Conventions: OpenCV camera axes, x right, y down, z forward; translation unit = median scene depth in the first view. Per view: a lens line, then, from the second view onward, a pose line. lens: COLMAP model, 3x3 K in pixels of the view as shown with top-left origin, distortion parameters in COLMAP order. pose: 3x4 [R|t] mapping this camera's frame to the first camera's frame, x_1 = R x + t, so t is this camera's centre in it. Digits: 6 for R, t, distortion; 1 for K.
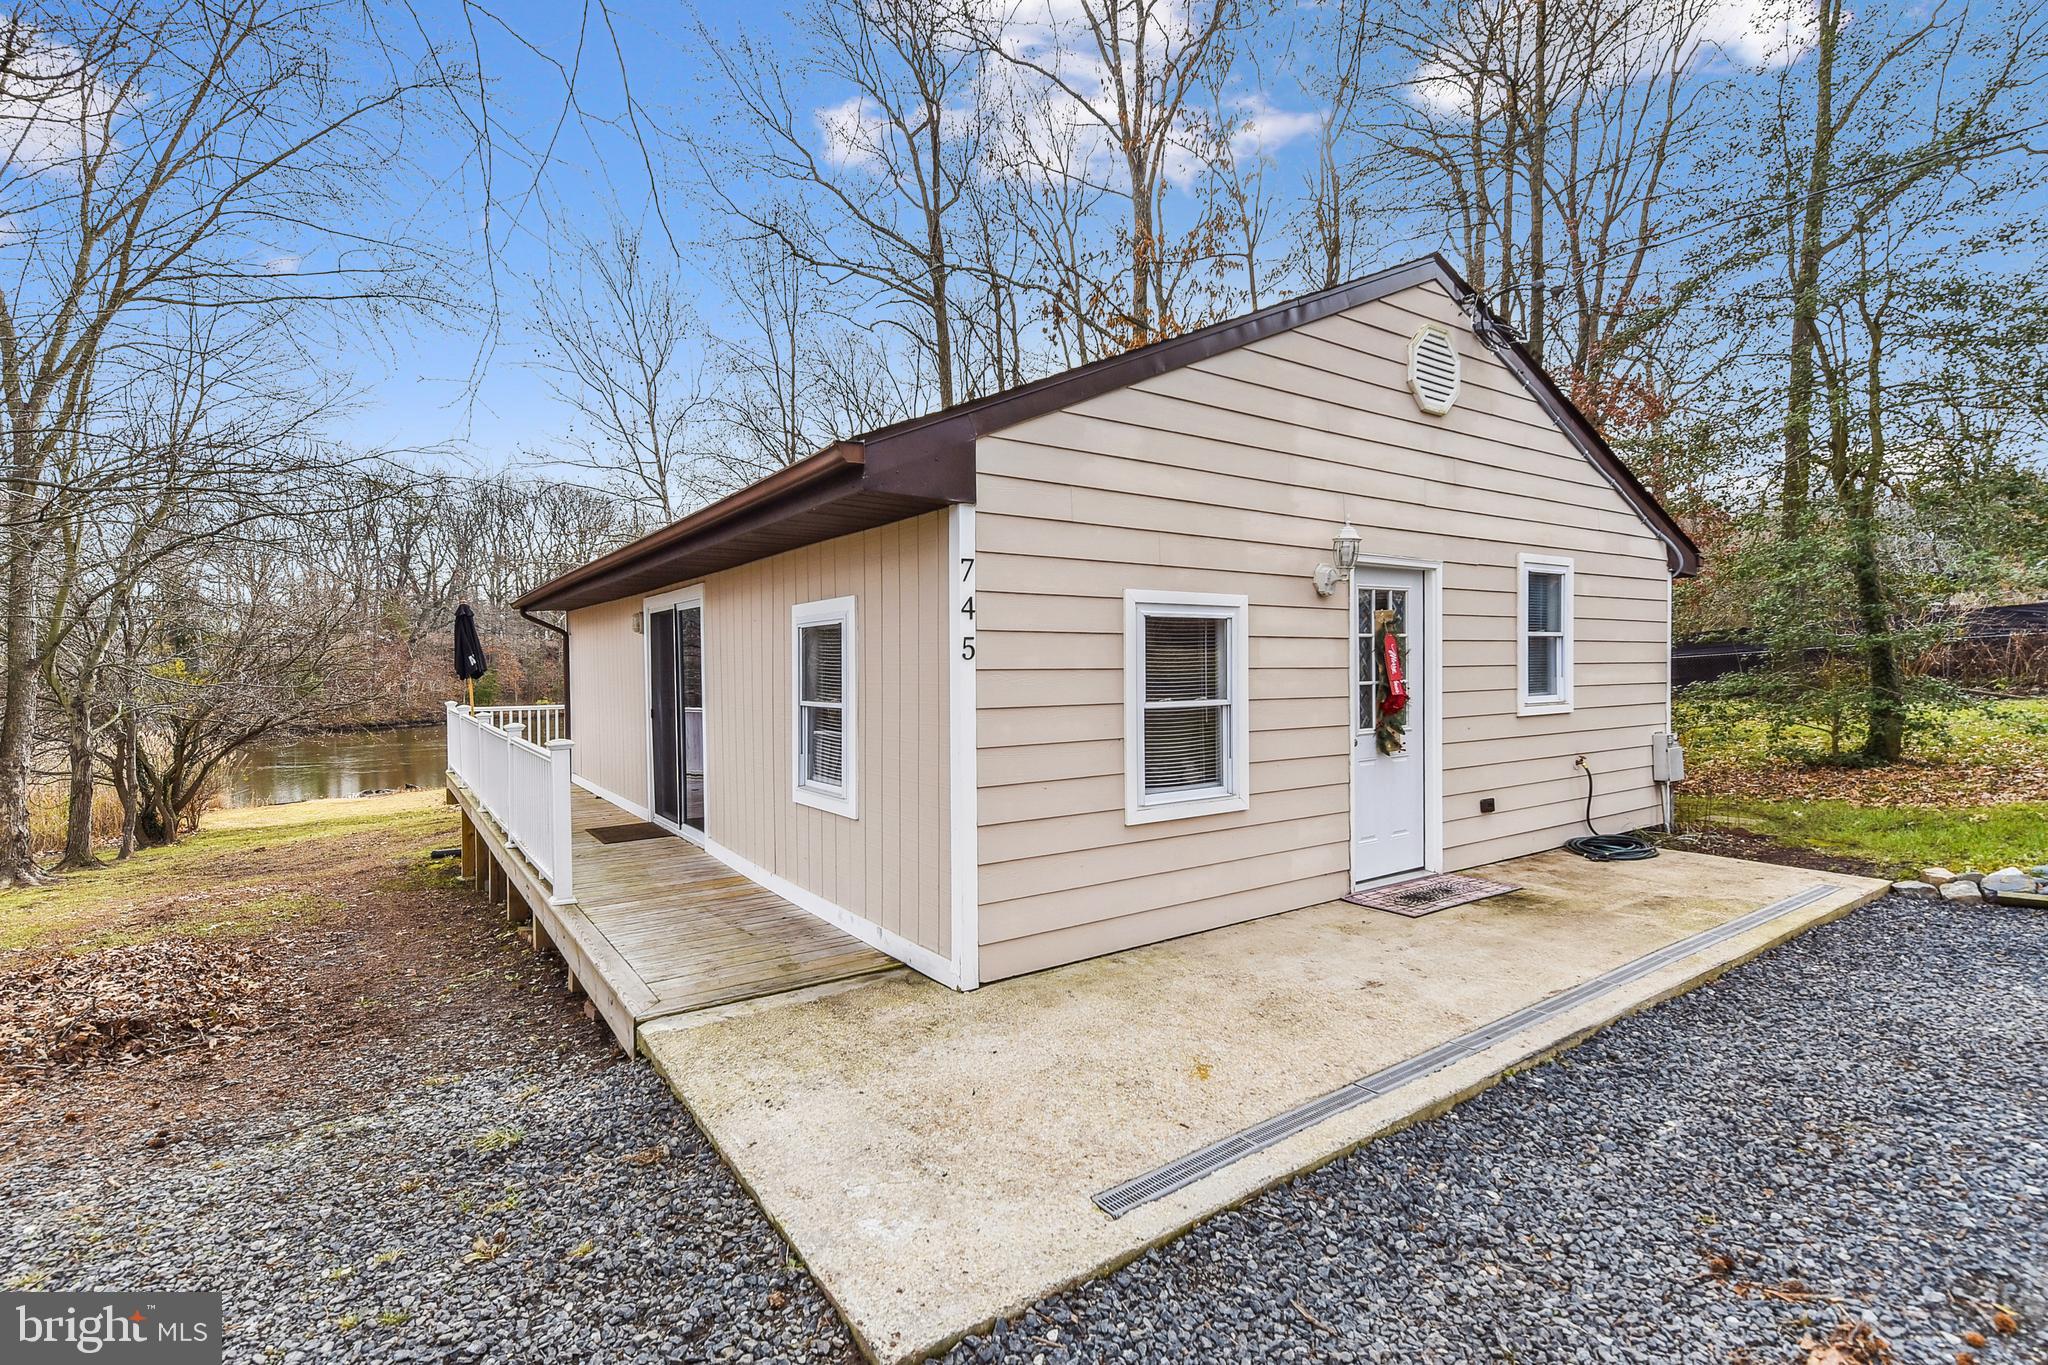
lens RADIAL K [[926.1, 0, 1003.1], [0, 926.1, 643.2], [0, 0, 1]] dist [0.001453, -0.000701]
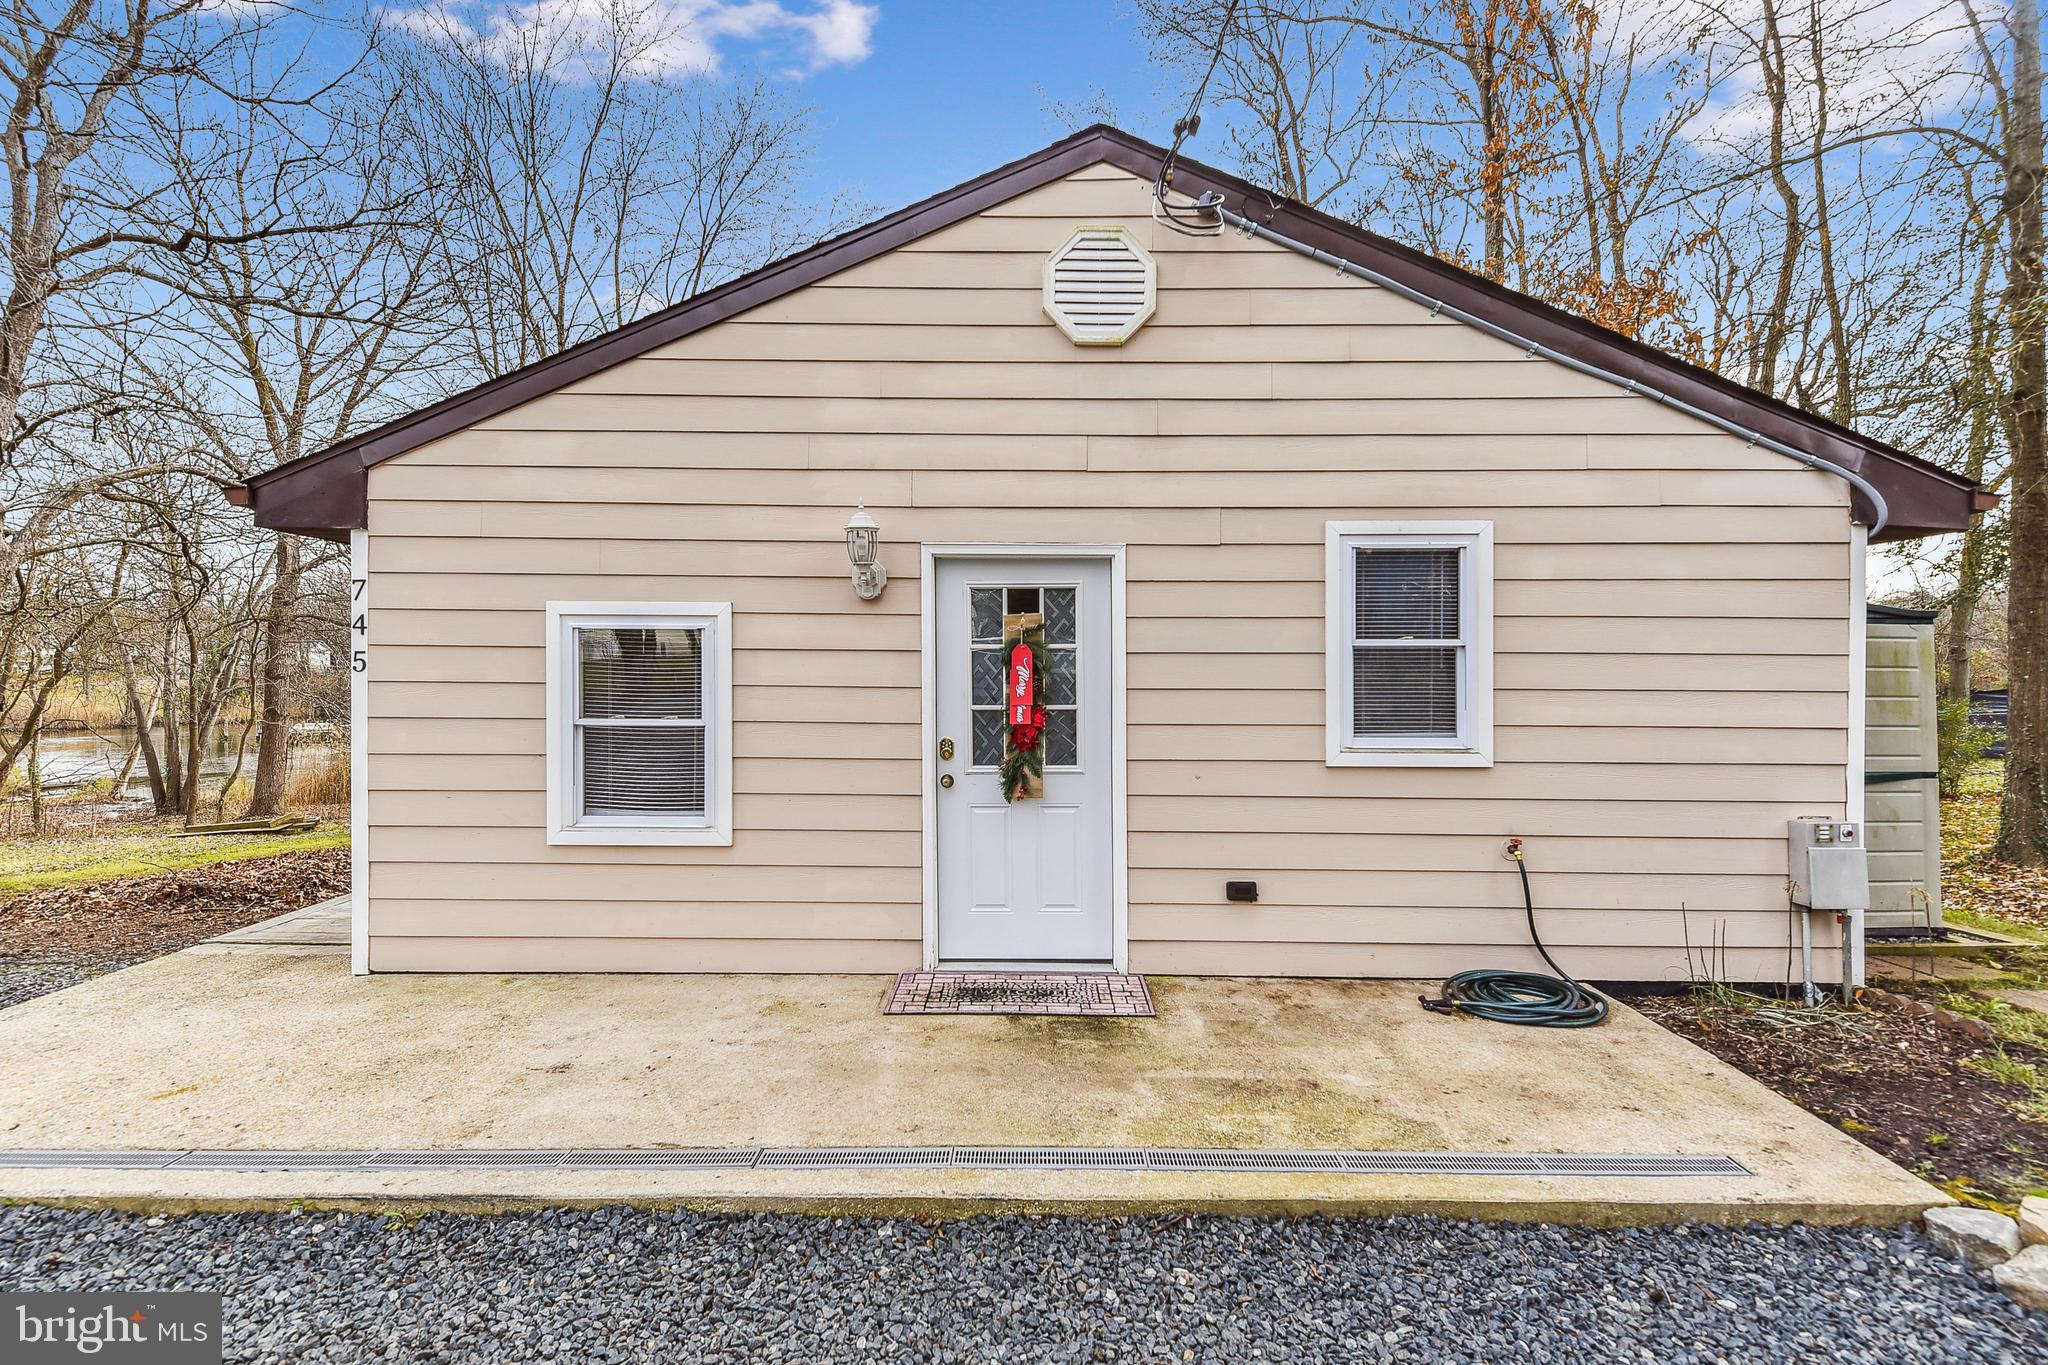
lens RADIAL K [[882.8, 0, 978.9], [0, 882.8, 635.7], [0, 0, 1]] dist [0.003105, 0.000099]
pose [[0.826799, -0.000044, -0.562498, 0.826908], [0.000619, 0.999999, 0.000831, -0.018315], [0.562498, -0.001035, 0.826798, 0.390328]]
